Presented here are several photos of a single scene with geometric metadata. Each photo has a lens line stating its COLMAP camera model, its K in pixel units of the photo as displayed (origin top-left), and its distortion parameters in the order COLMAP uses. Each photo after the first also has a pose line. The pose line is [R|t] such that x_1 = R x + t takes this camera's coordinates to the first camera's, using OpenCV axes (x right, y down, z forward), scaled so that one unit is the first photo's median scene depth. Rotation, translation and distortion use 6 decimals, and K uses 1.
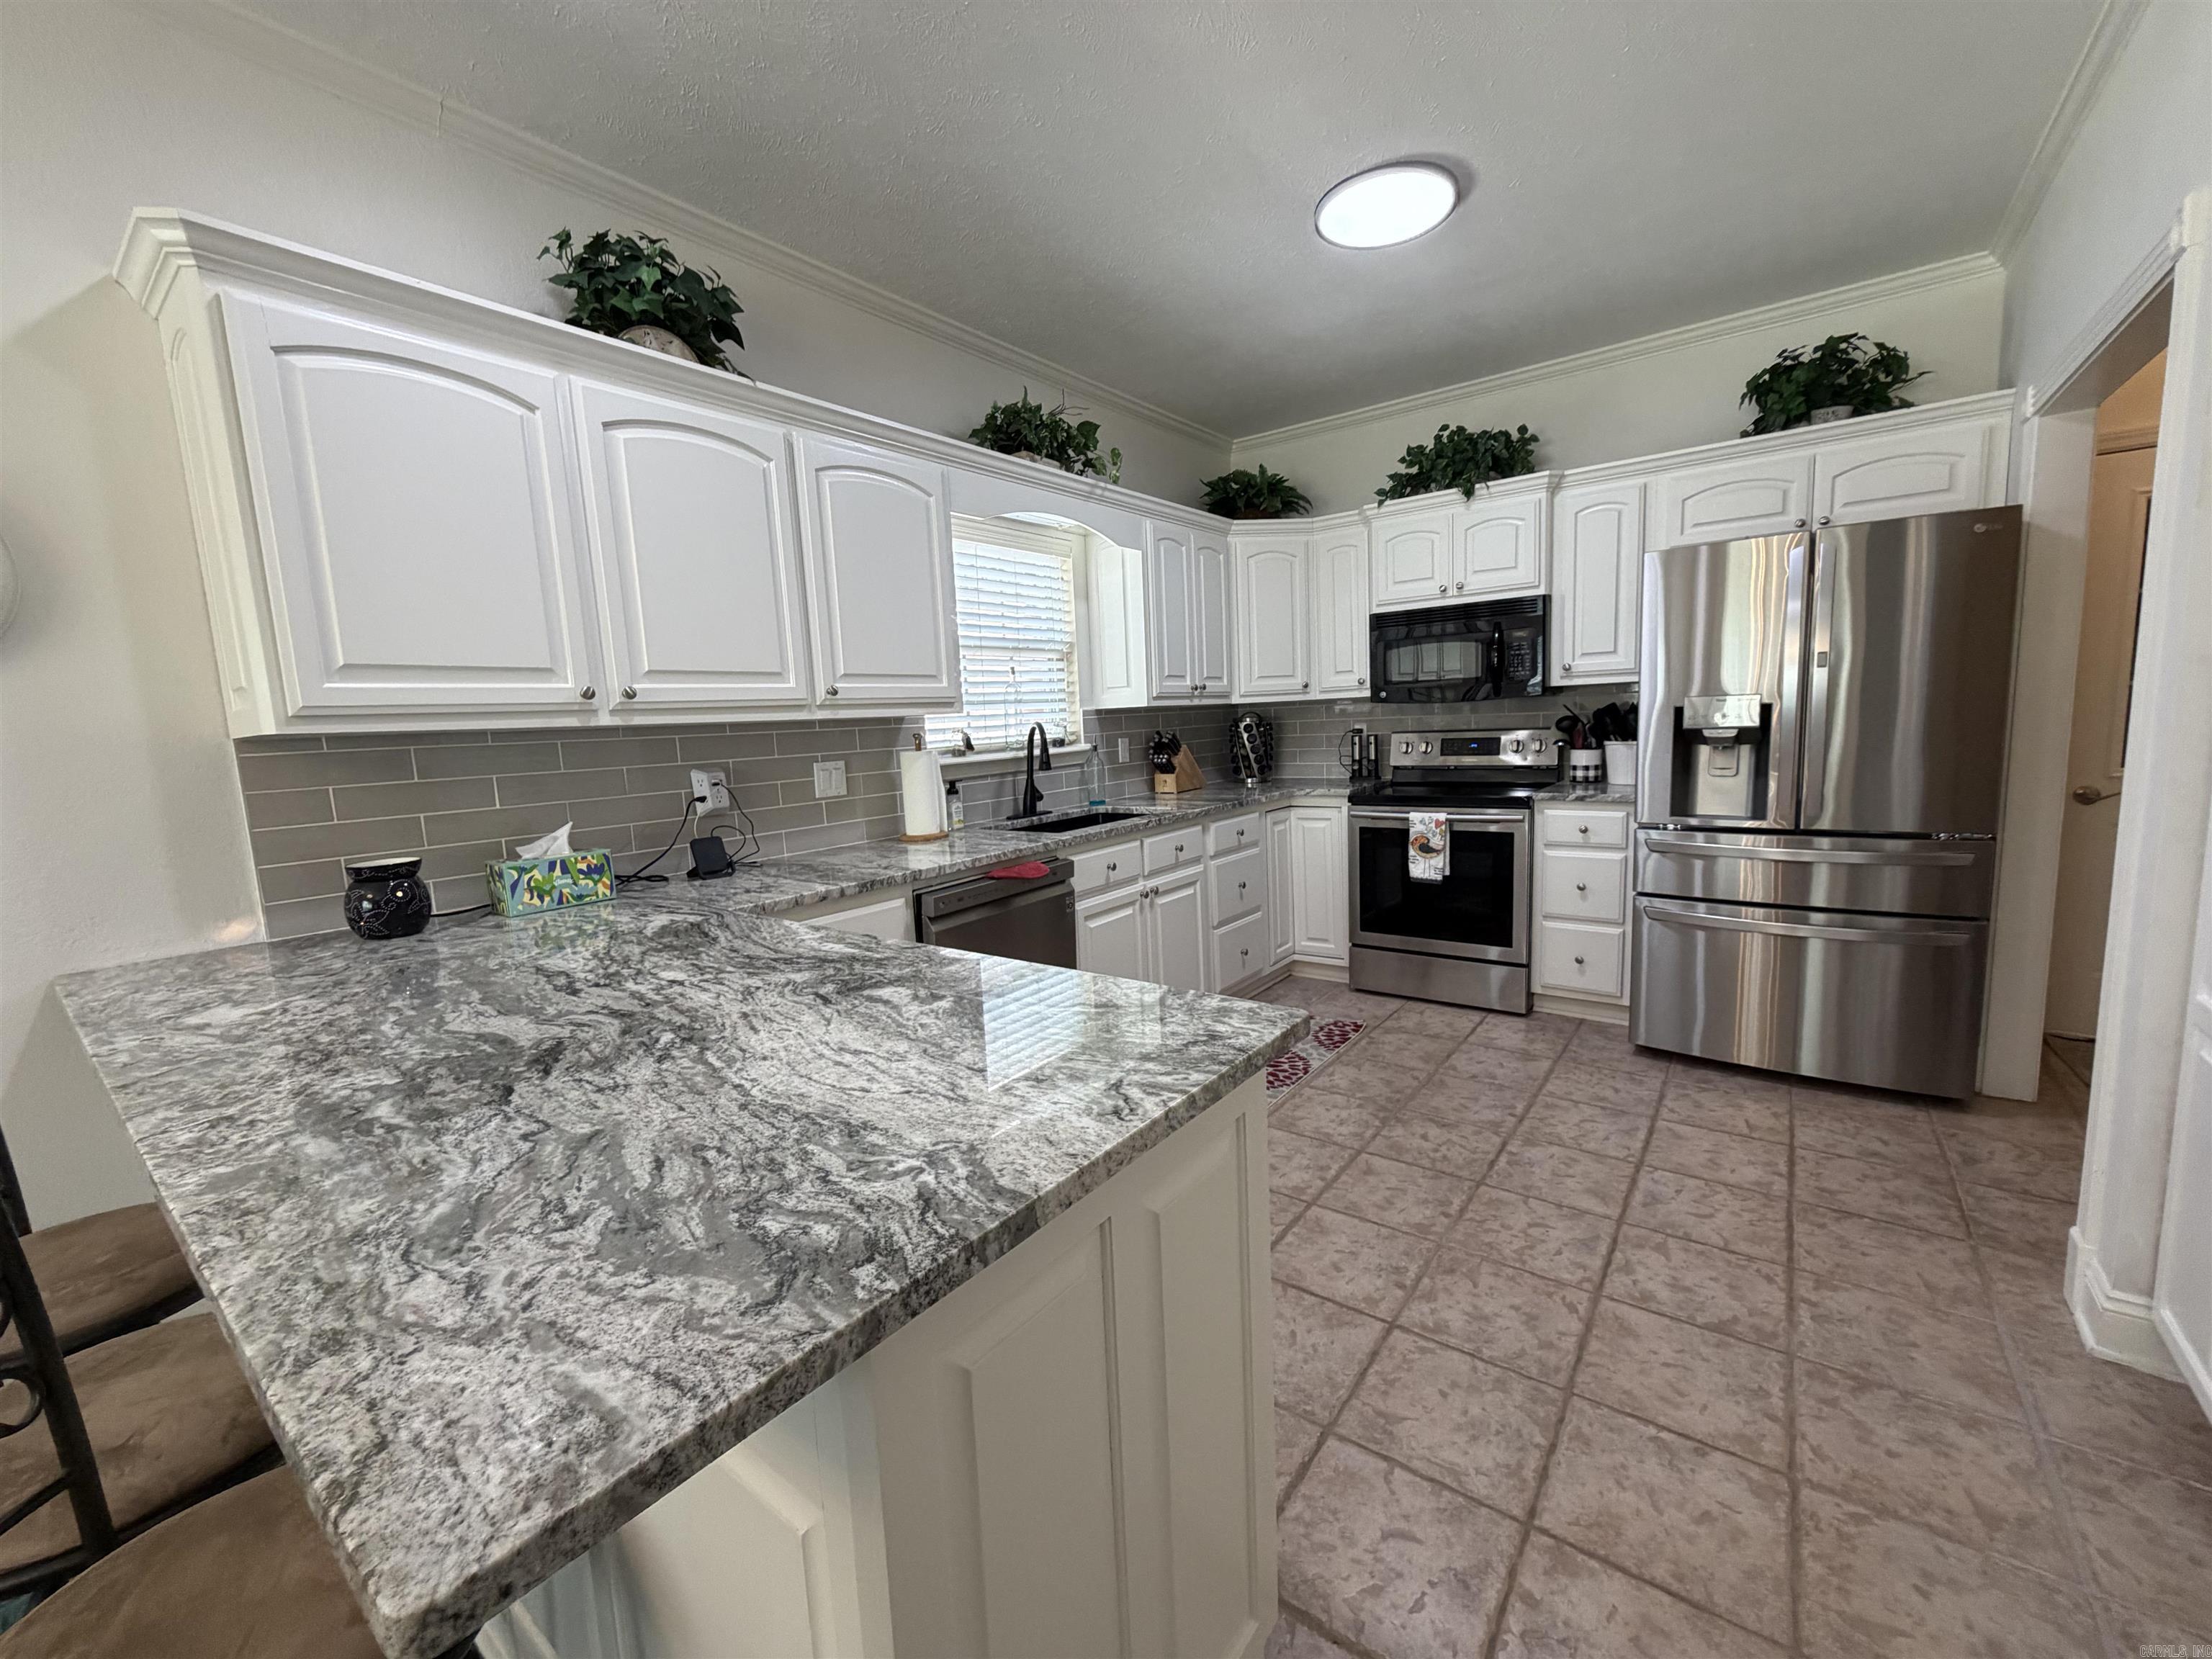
lens RADIAL K [[882.6, 0, 1112.3], [0, 882.6, 830.0], [0, 0, 1]] dist [-0.000903, 0.000281]
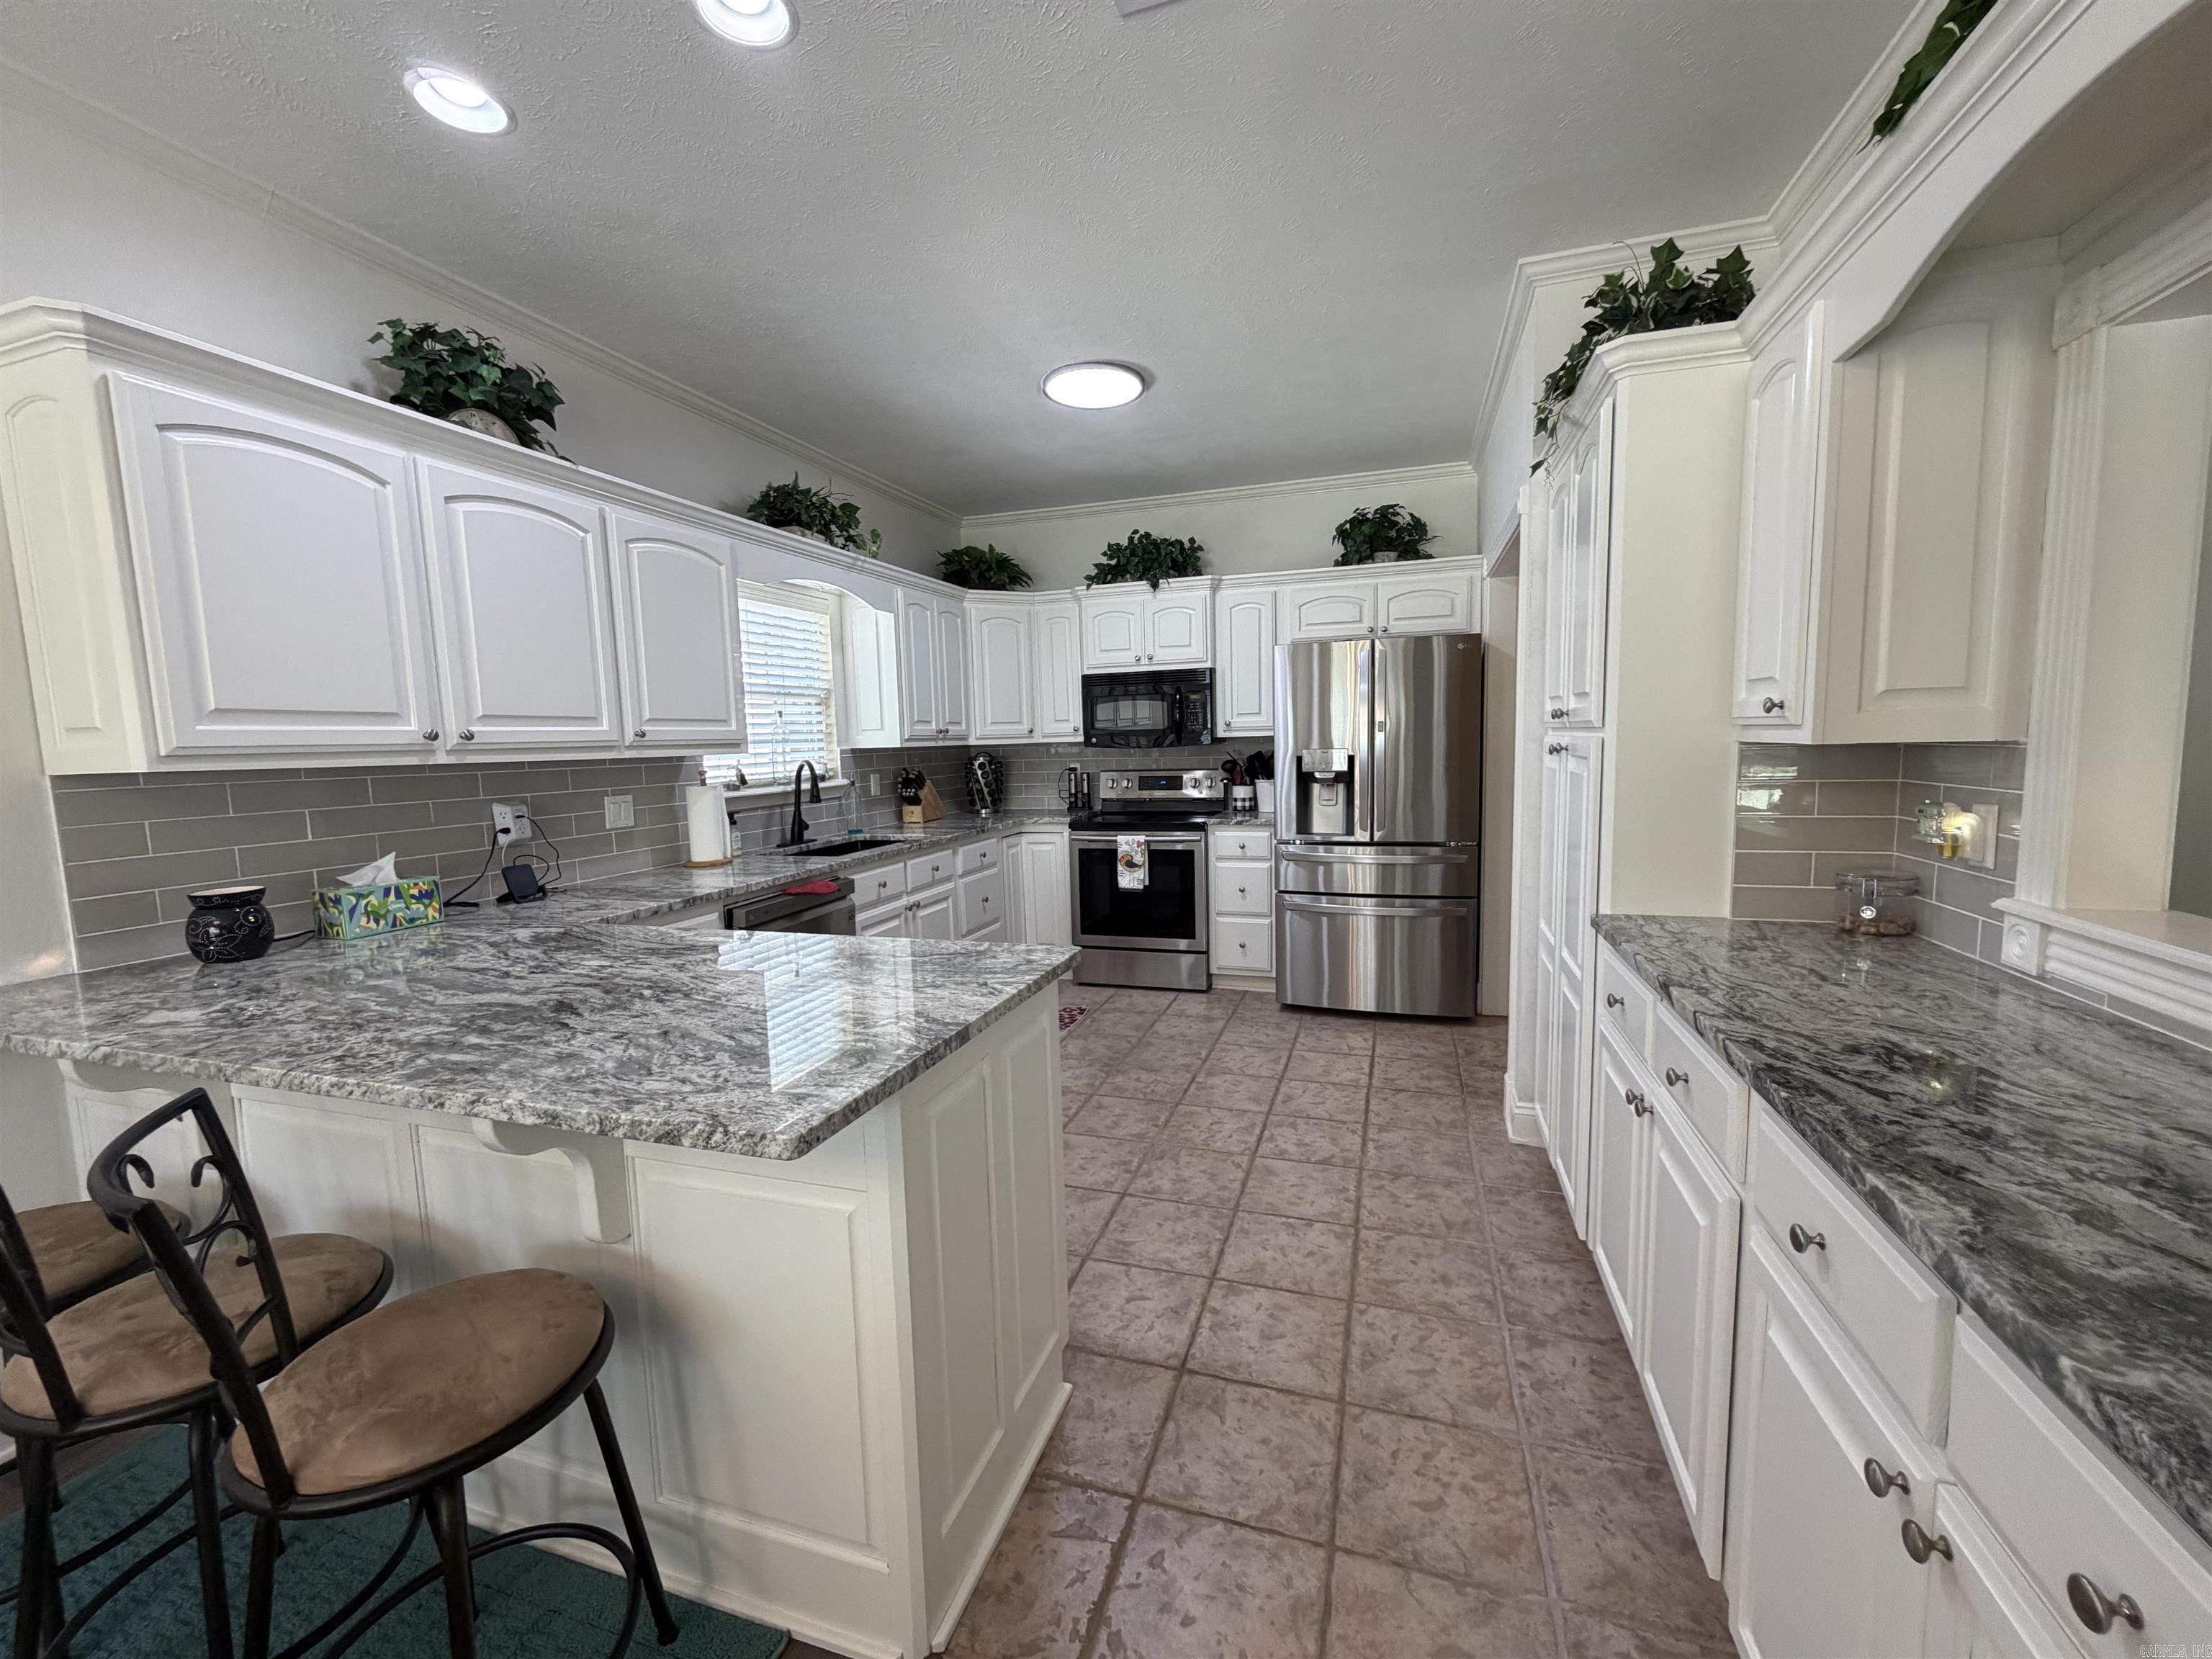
lens RADIAL K [[882.6, 0, 1112.3], [0, 882.6, 830.0], [0, 0, 1]] dist [-0.000903, 0.000281]
pose [[0.945116, -0.013318, 0.326463, -0.108481], [0.025122, 0.999173, -0.031967, 0.016582], [-0.325768, 0.038414, 0.944669, -0.247808]]
